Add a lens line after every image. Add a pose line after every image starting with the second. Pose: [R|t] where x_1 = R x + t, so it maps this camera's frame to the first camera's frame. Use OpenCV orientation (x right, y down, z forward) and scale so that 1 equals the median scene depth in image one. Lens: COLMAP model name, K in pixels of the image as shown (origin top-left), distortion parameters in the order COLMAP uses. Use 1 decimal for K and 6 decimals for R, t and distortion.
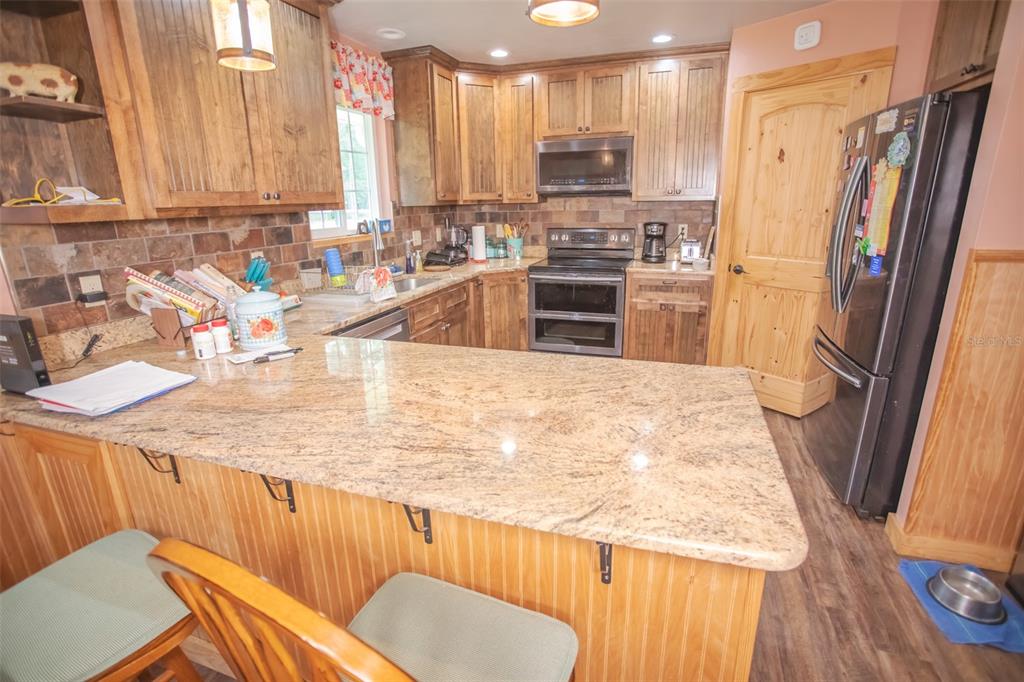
lens RADIAL K [[492.0, 0, 511.5], [0, 492.0, 347.1], [0, 0, 1]] dist [-0.072148, 0.028277]
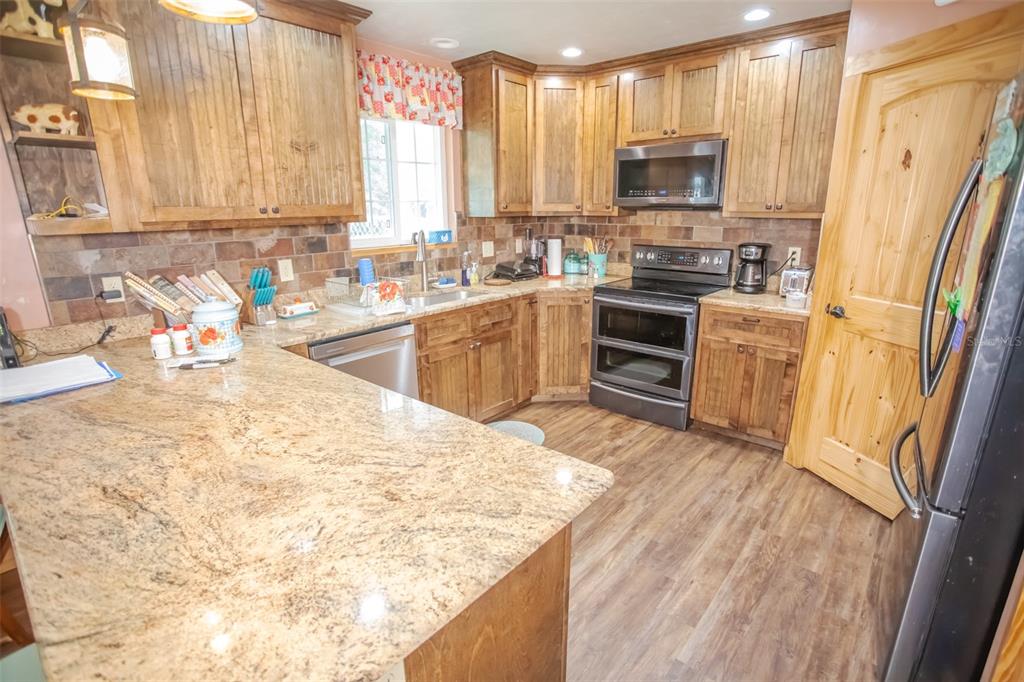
lens RADIAL K [[492.0, 0, 511.5], [0, 492.0, 347.1], [0, 0, 1]] dist [-0.072148, 0.028277]
pose [[0.930480, 0.111769, -0.348877, 0.282074], [-0.114733, 0.993321, 0.012227, -0.061413], [0.347914, 0.028651, 0.937089, 0.139024]]
